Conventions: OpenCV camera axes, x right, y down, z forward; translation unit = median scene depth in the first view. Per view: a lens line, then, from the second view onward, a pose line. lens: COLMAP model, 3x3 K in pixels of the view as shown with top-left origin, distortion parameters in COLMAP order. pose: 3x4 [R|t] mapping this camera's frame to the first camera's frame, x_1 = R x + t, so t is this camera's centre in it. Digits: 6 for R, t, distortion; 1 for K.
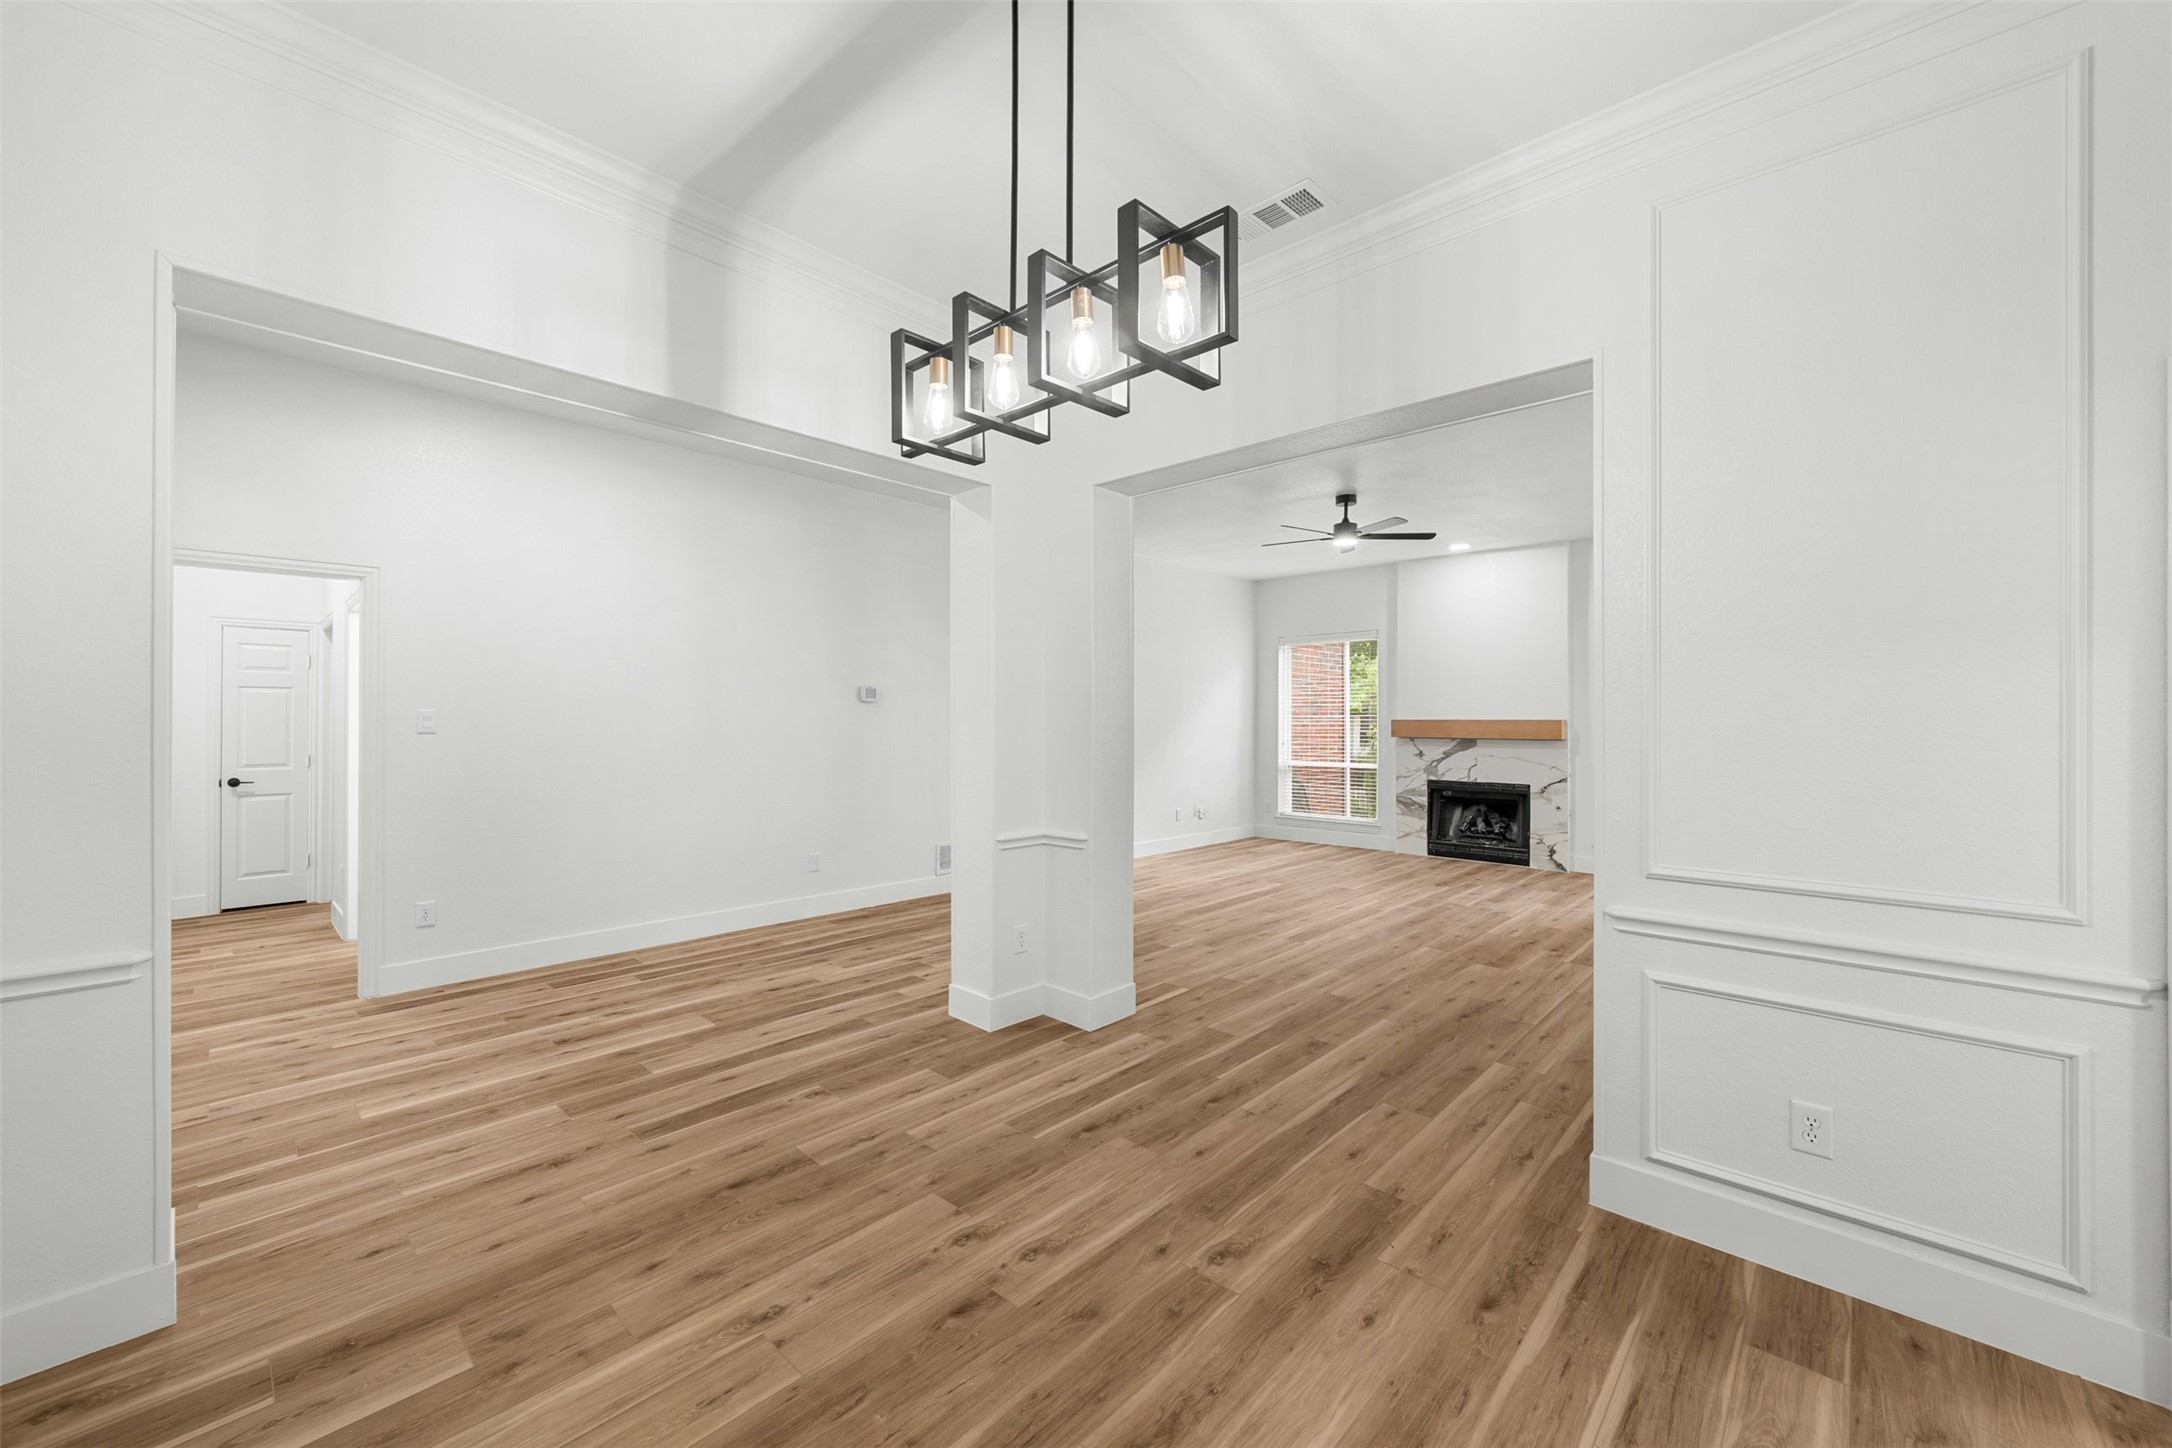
lens RADIAL K [[834.6, 0, 1077.5], [0, 834.6, 724.0], [0, 0, 1]] dist [-0.002760, -0.000089]
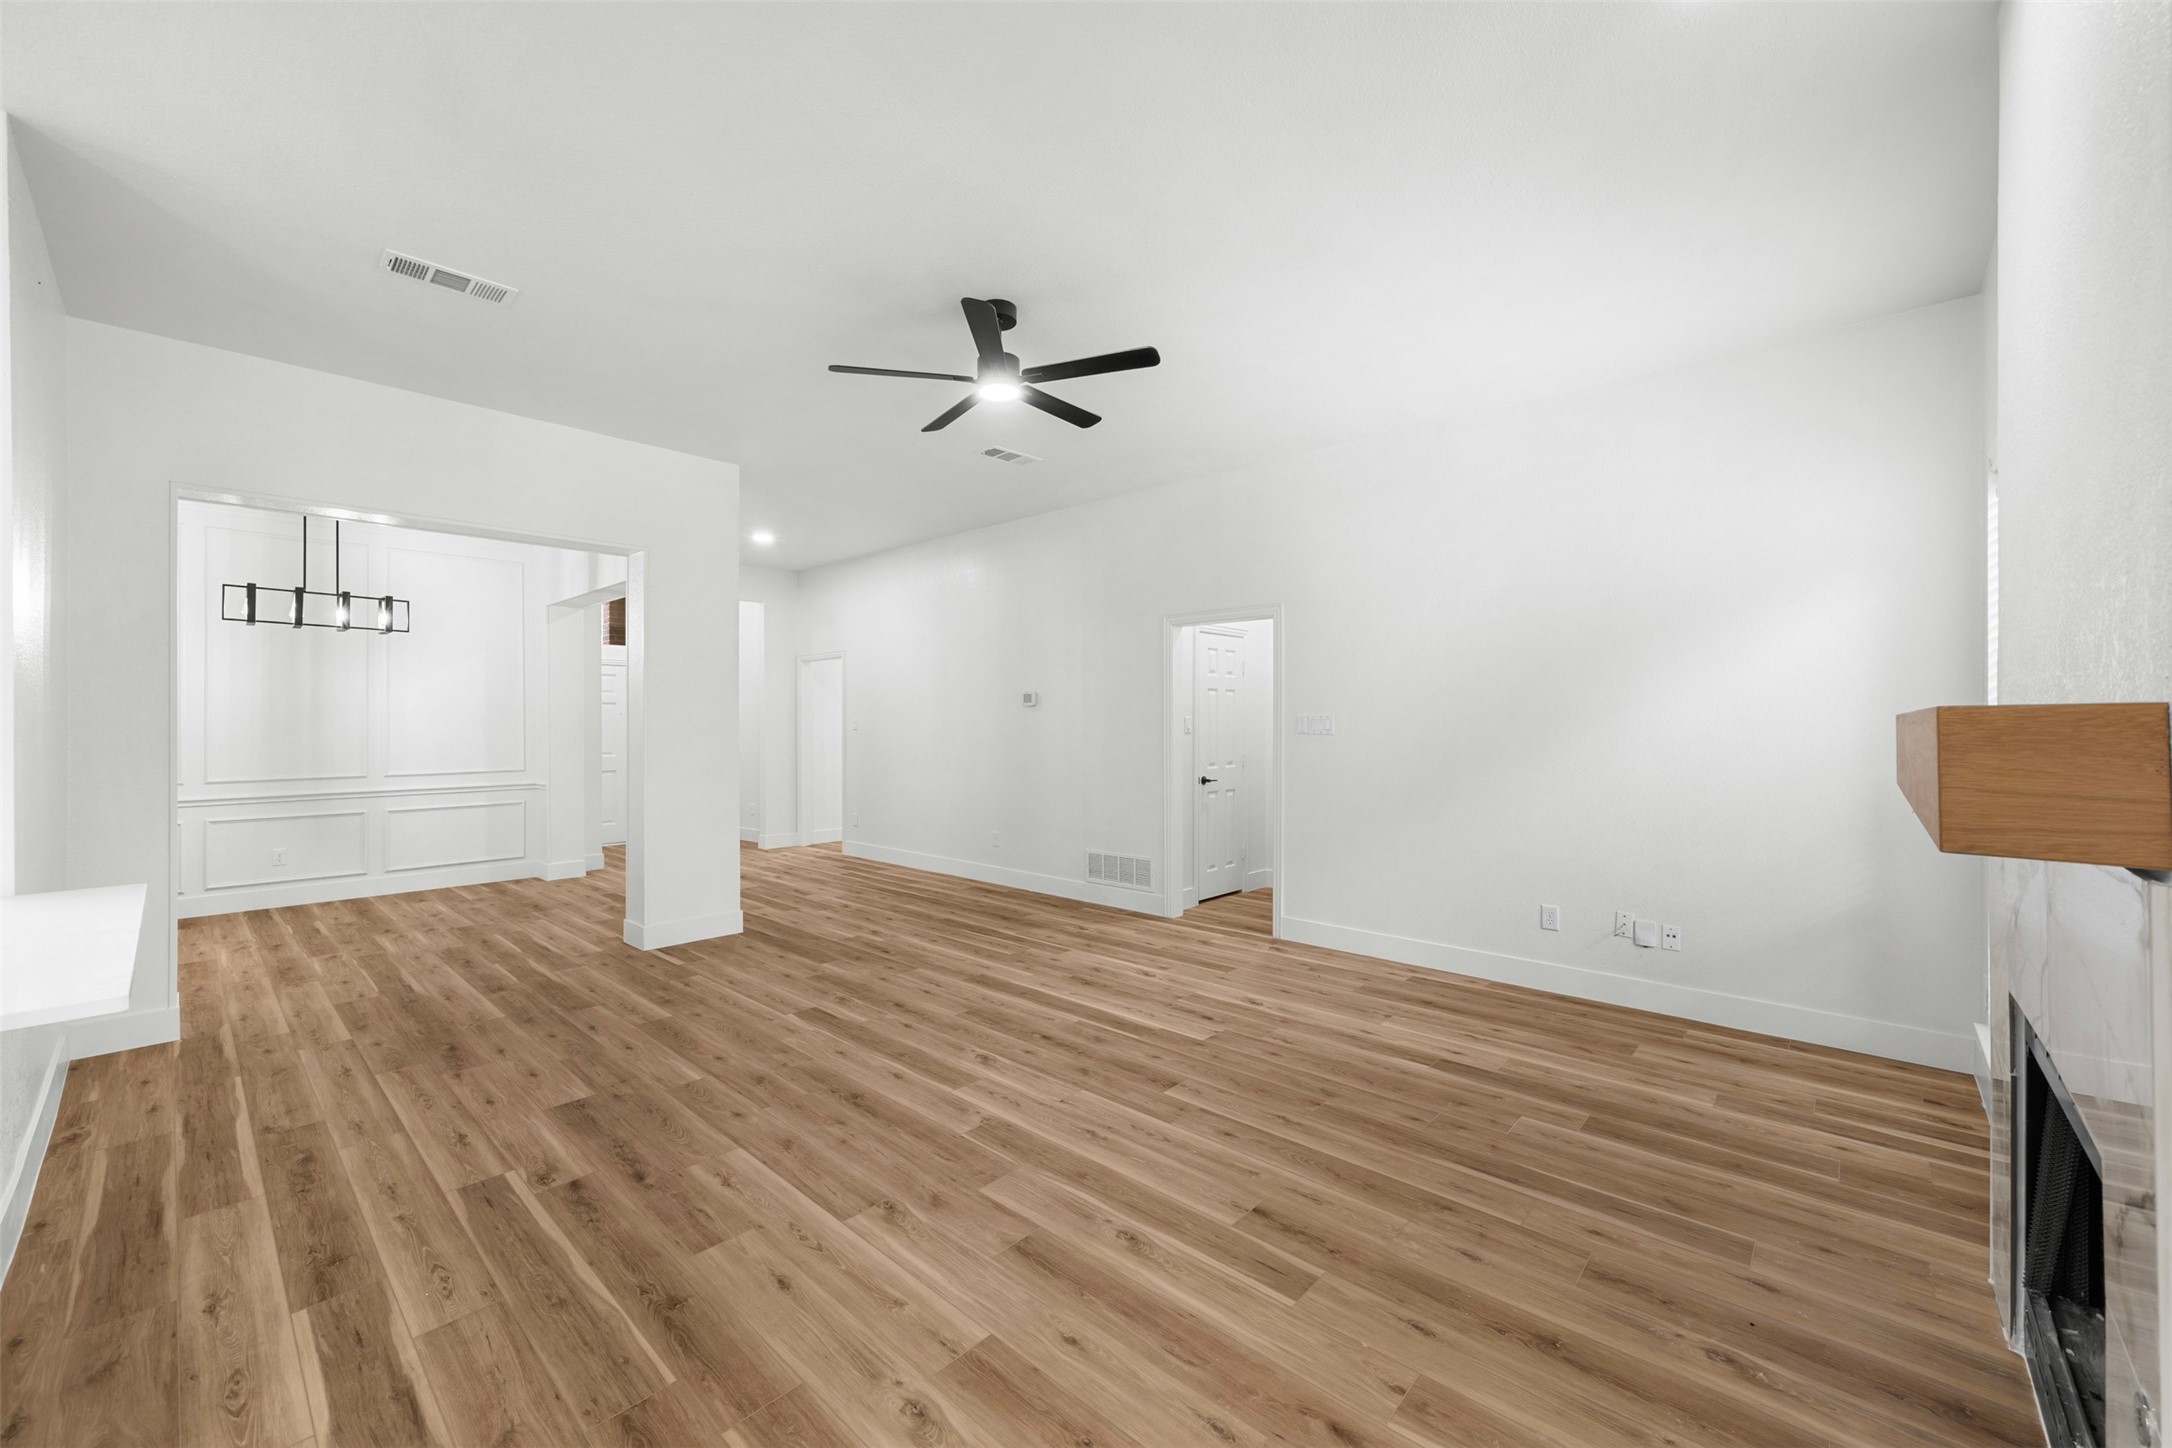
lens RADIAL K [[846.9, 0, 1077.2], [0, 846.9, 721.9], [0, 0, 1]] dist [-0.002135, 0.000122]
pose [[0.009307, -0.002057, -0.999955, 1.489170], [-0.001684, 0.999996, -0.002072, -0.003978], [0.999955, 0.001704, 0.009304, 1.787626]]
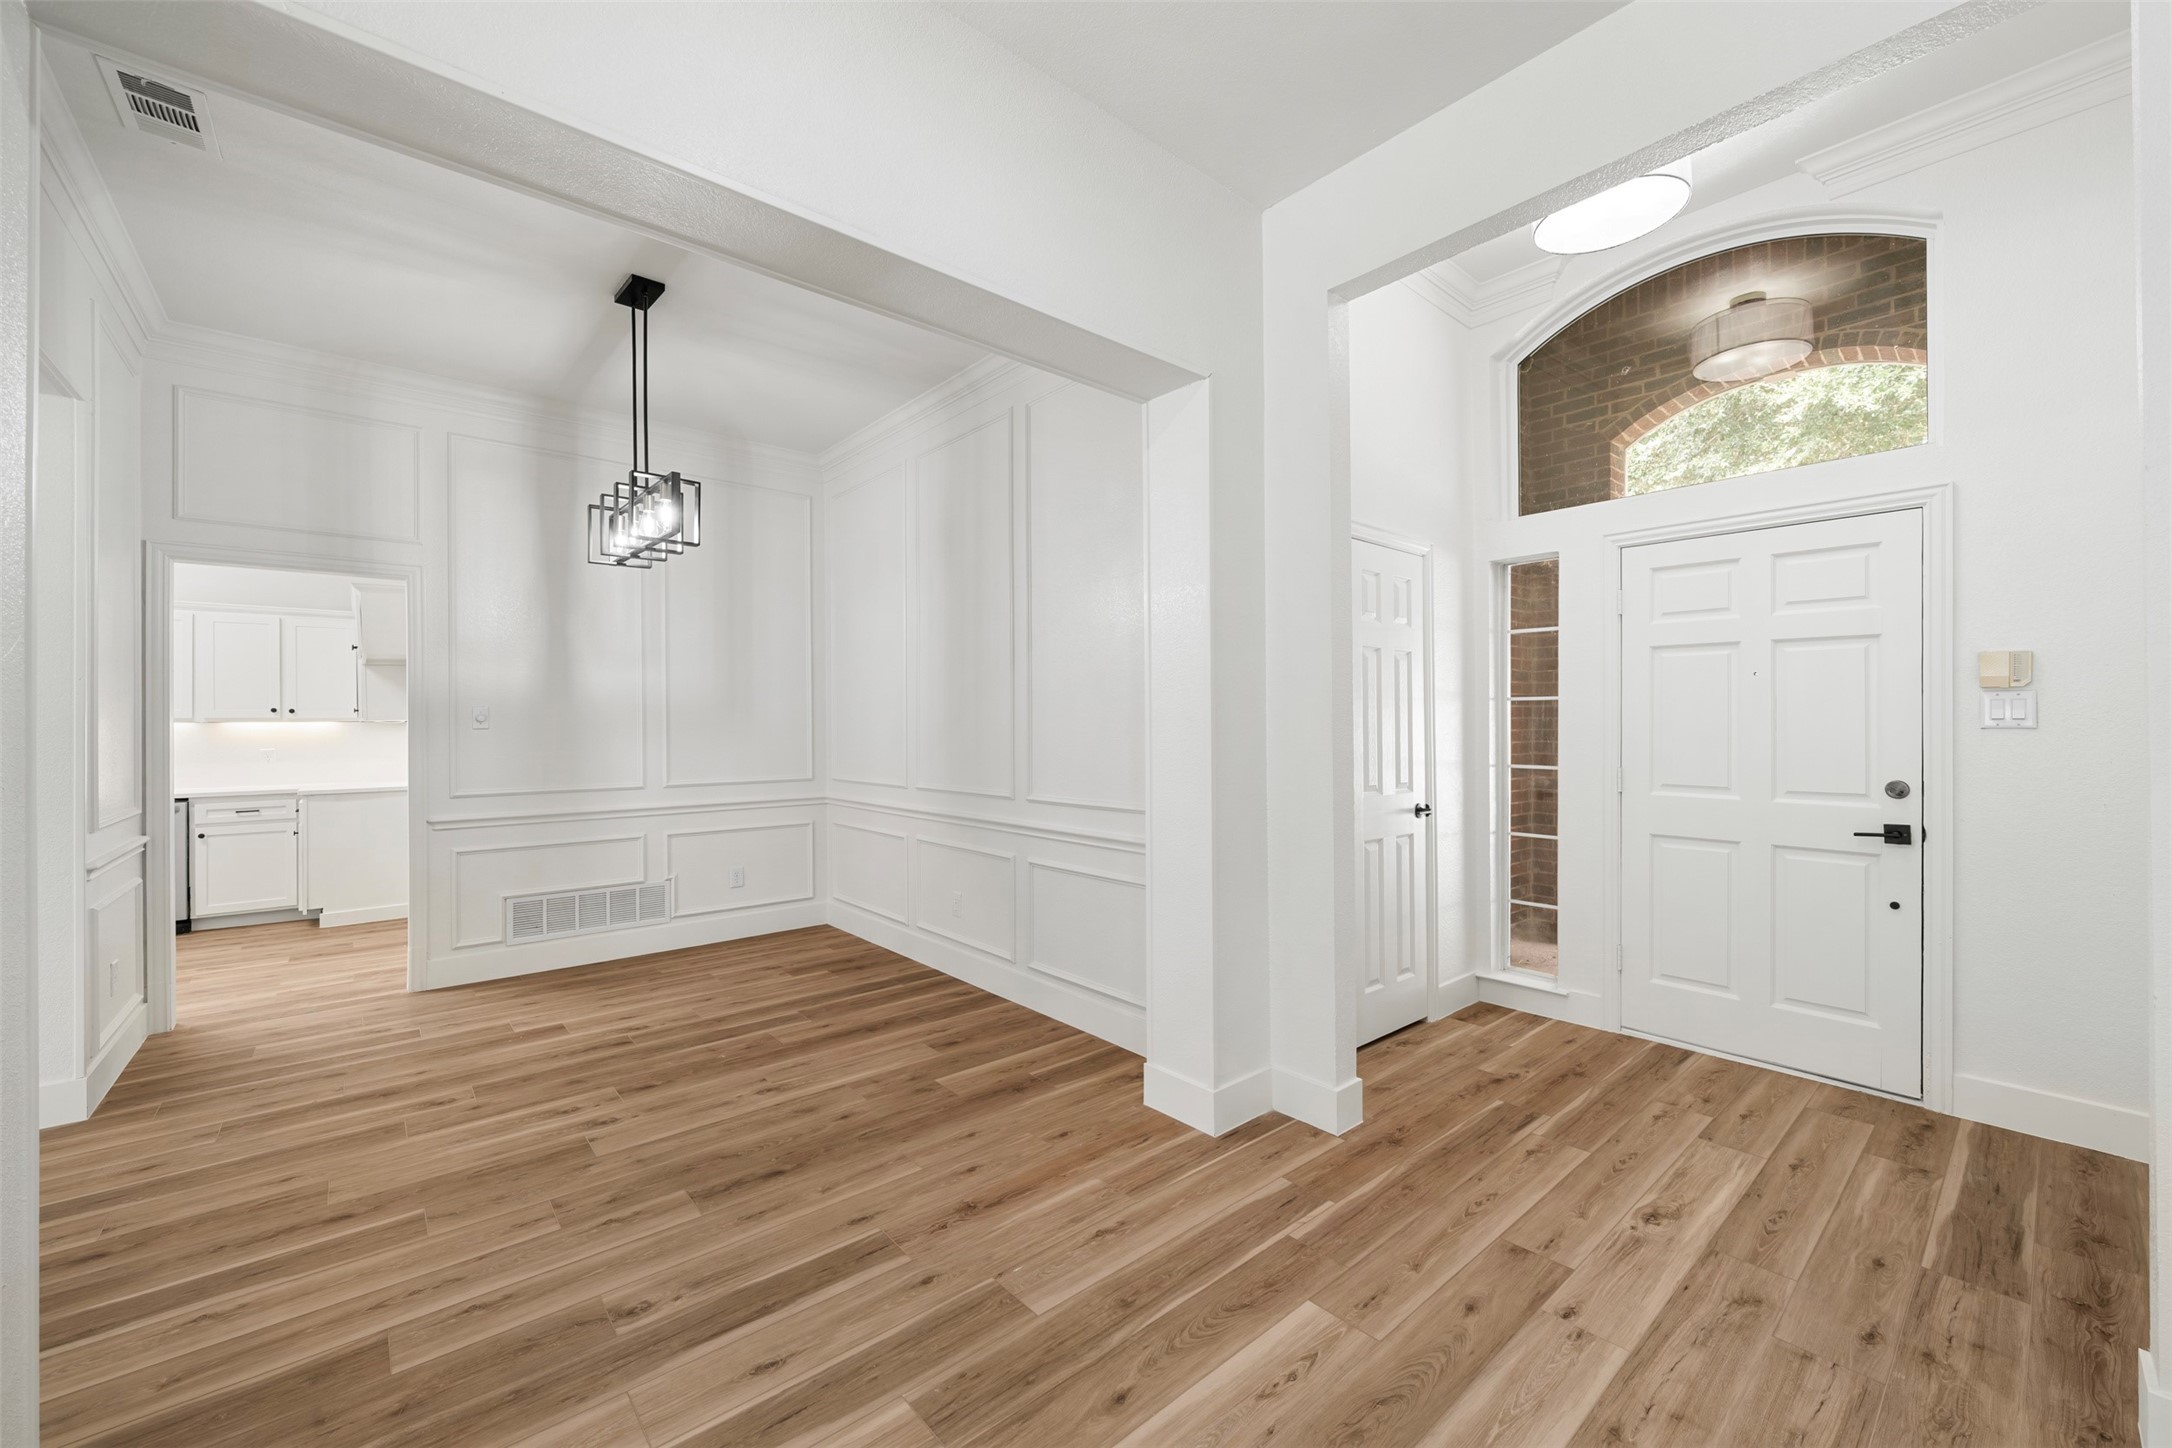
lens RADIAL K [[846.9, 0, 1077.2], [0, 846.9, 721.9], [0, 0, 1]] dist [-0.002135, 0.000122]
pose [[-0.994154, 0.004208, 0.107890, -0.595912], [0.004701, 0.999980, 0.004309, 0.010013], [-0.107870, 0.004791, -0.994153, 1.332662]]
